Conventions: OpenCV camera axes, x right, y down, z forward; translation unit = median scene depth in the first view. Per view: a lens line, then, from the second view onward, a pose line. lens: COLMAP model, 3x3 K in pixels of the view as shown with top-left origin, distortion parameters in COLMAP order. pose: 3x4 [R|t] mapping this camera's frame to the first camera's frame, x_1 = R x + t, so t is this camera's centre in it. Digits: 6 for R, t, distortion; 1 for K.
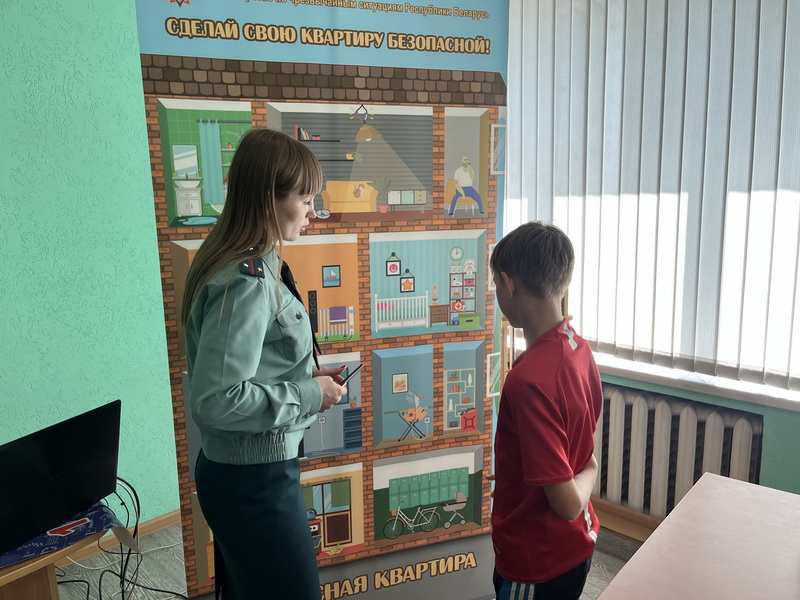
lens RADIAL K [[607.9, 0, 405.8], [0, 607.9, 296.6], [0, 0, 1]] dist [0.070086, -0.089088]
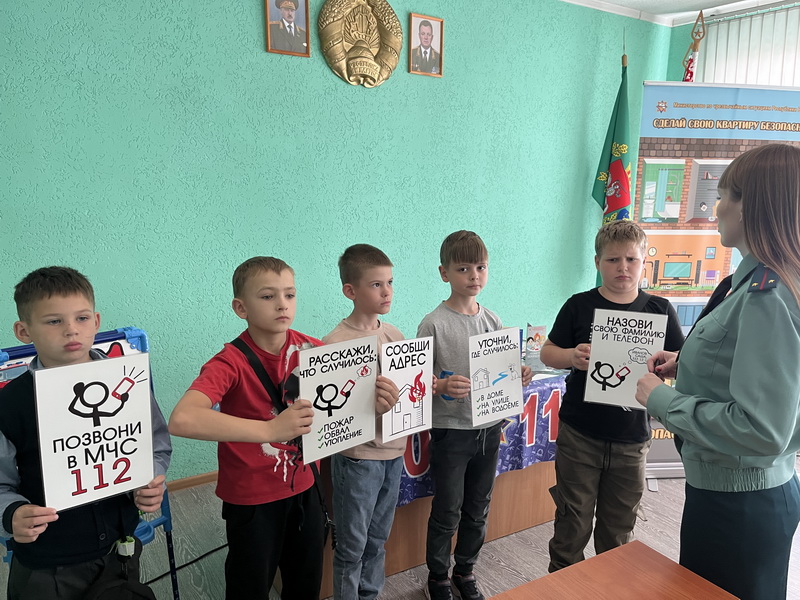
lens RADIAL K [[607.9, 0, 413.3], [0, 607.9, 300.1], [0, 0, 1]] dist [0.070086, -0.089088]
pose [[0.978161, 0.072071, -0.194951, -0.661473], [-0.069751, 0.997388, 0.018749, 0.141817], [0.195794, -0.004741, 0.980634, -1.028958]]
